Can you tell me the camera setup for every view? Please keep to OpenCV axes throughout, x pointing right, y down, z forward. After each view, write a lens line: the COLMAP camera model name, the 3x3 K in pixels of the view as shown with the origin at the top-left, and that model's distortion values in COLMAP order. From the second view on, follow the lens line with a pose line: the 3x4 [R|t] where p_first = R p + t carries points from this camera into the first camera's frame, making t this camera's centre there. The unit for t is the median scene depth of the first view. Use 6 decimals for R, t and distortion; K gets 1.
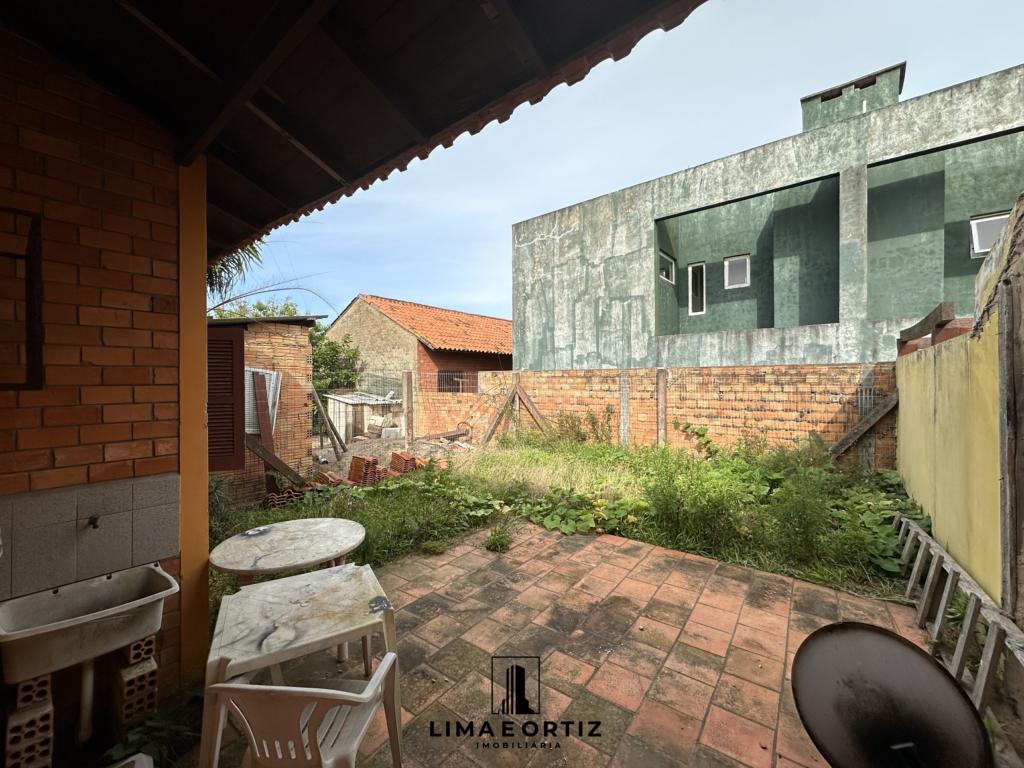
lens RADIAL K [[408.6, 0, 513.4], [0, 408.6, 382.5], [0, 0, 1]] dist [-0.003382, 0.000487]
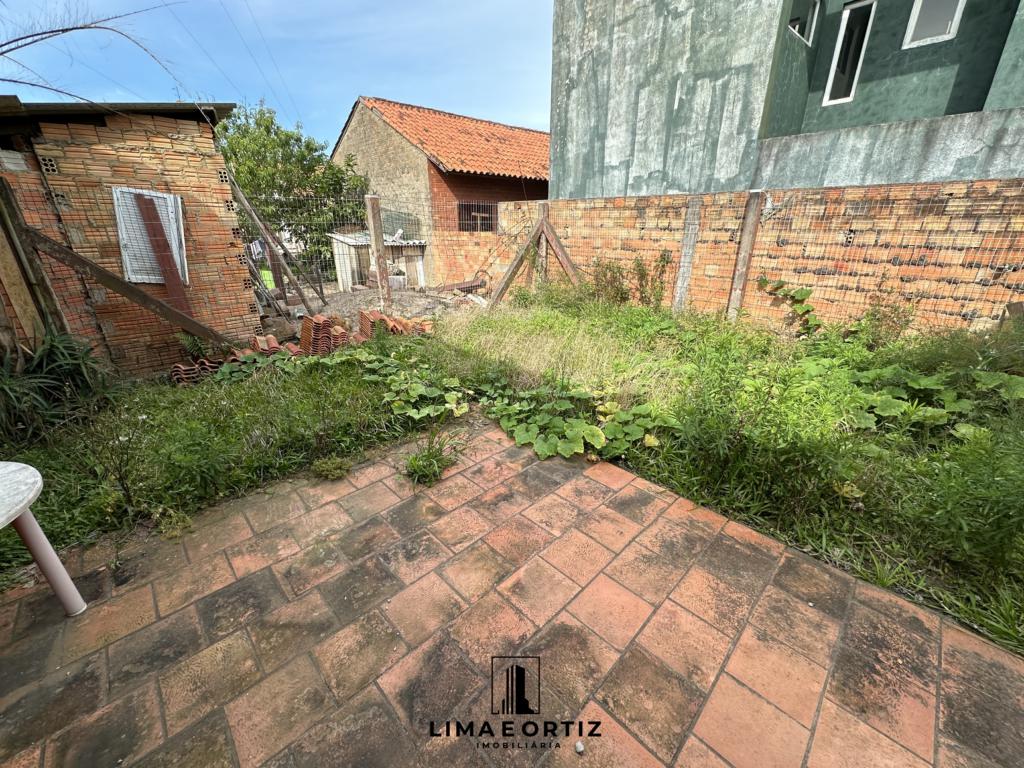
lens RADIAL K [[408.6, 0, 513.1], [0, 408.6, 382.8], [0, 0, 1]] dist [-0.003382, 0.000487]
pose [[0.987344, 0.062036, -0.145959, 0.106964], [-0.004942, 0.931912, 0.362650, 0.015458], [0.158519, -0.357338, 0.920424, 0.269340]]
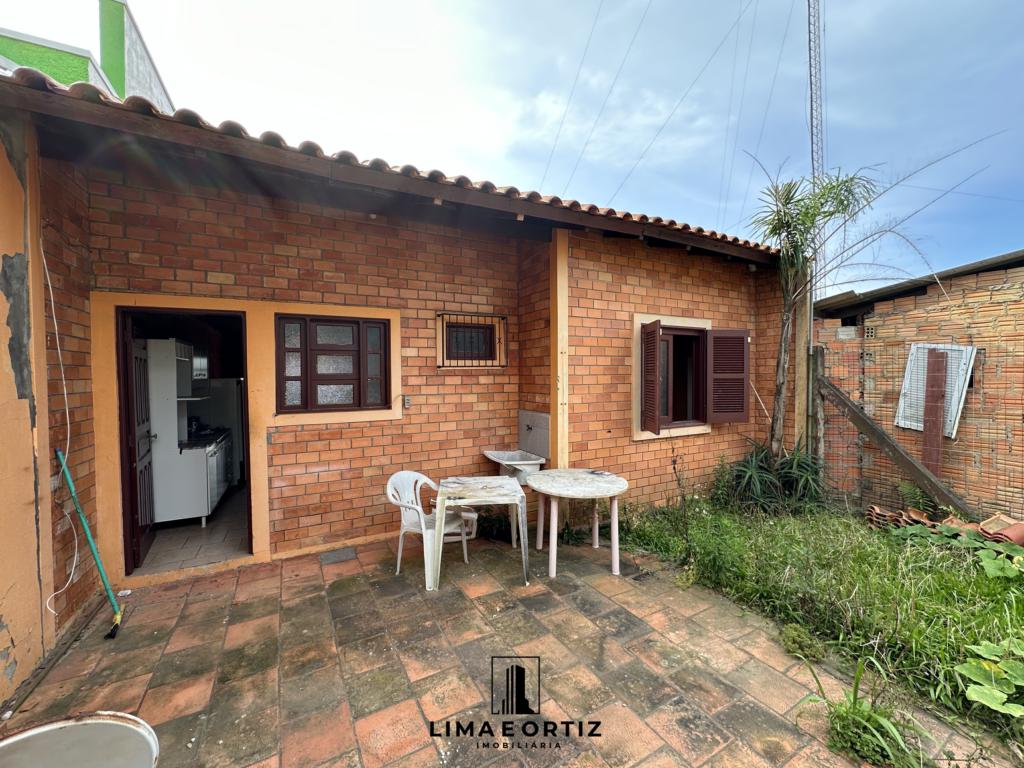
lens RADIAL K [[408.6, 0, 514.3], [0, 408.6, 382.6], [0, 0, 1]] dist [-0.003382, 0.000487]
pose [[-0.396952, 0.027033, -0.917441, 0.276310], [0.004404, 0.999611, 0.027549, 0.009089], [0.917829, 0.006895, -0.396917, 0.479707]]
